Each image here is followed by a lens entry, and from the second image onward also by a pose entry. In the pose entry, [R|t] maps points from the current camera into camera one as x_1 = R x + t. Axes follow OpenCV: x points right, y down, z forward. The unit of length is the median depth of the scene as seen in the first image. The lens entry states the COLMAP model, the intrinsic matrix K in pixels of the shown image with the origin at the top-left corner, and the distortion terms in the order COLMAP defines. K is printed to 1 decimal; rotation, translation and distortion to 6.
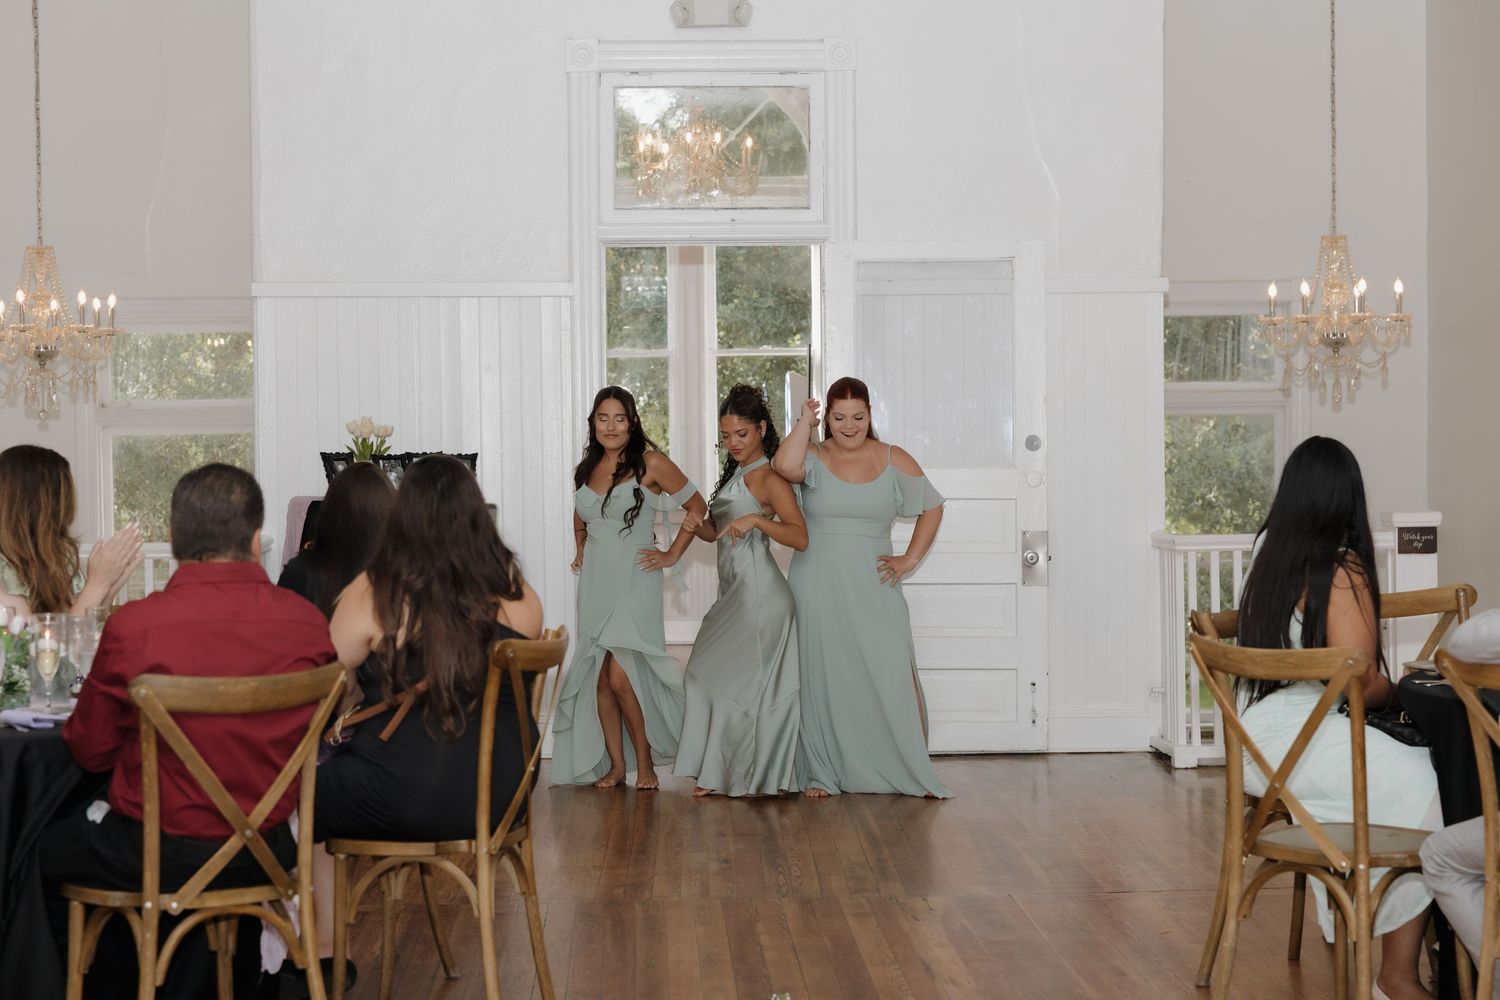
lens RADIAL K [[3059.9, 0, 750.0], [0, 3059.9, 500.0], [0, 0, 1]] dist [0.026369, 0.035395]
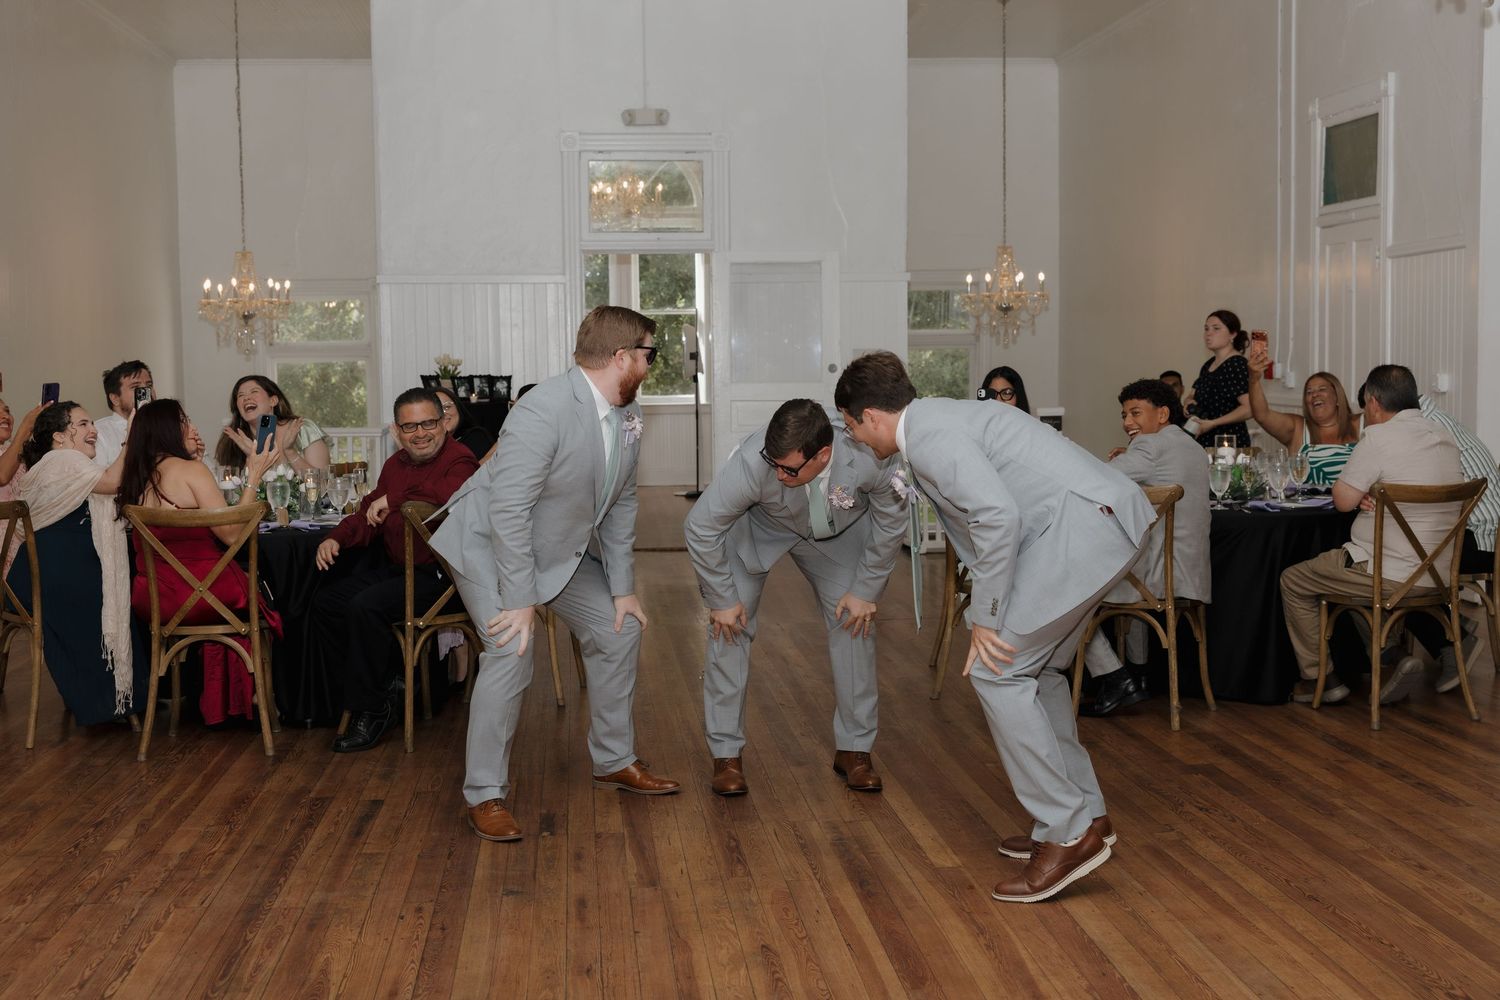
lens RADIAL K [[1826.9, 0, 750.0], [0, 1826.9, 500.0], [0, 0, 1]] dist [0.019106, -0.044425]
pose [[0.998721, -0.006623, 0.050132, -0.006526], [0.003854, 0.998472, 0.055128, -0.001158], [-0.050421, -0.054865, 0.997220, -0.034217]]
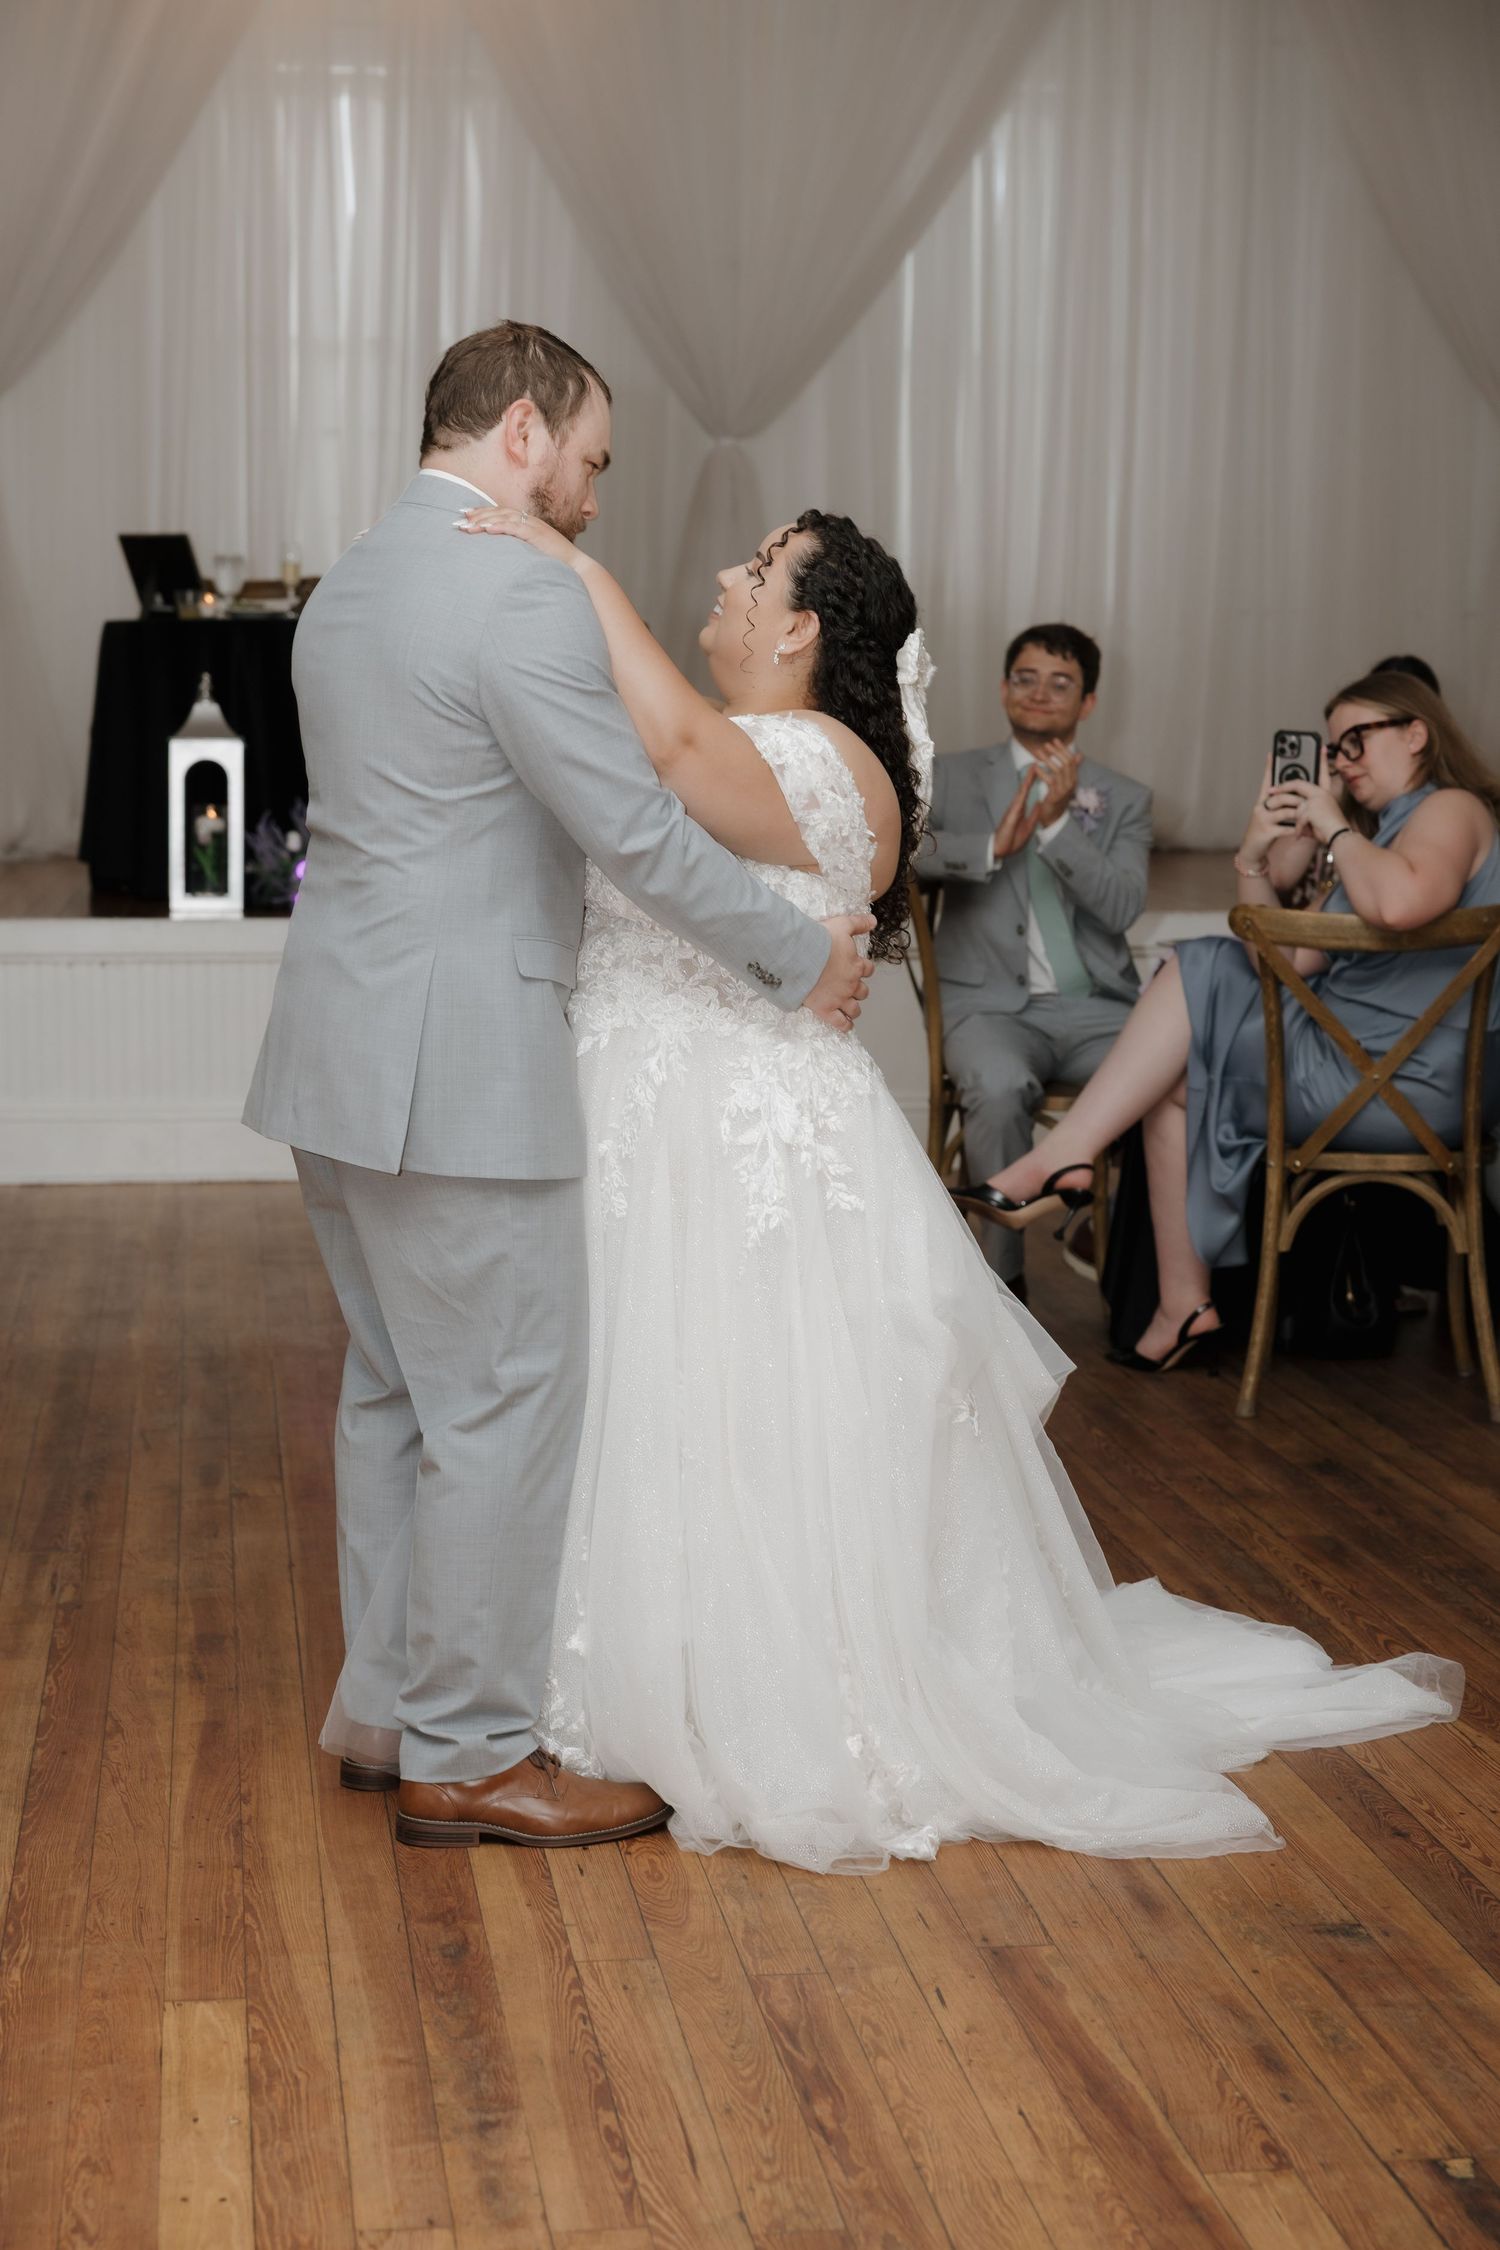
lens RADIAL K [[3790.4, 0, 750.0], [0, 3790.4, 1125.0], [0, 0, 1]] dist [0.007855, 0.042976]
pose [[-0.994910, 0.025134, -0.097586, 0.038143], [0.009973, 0.988200, 0.152841, -0.012745], [0.100276, 0.151090, -0.983421, 0.604586]]
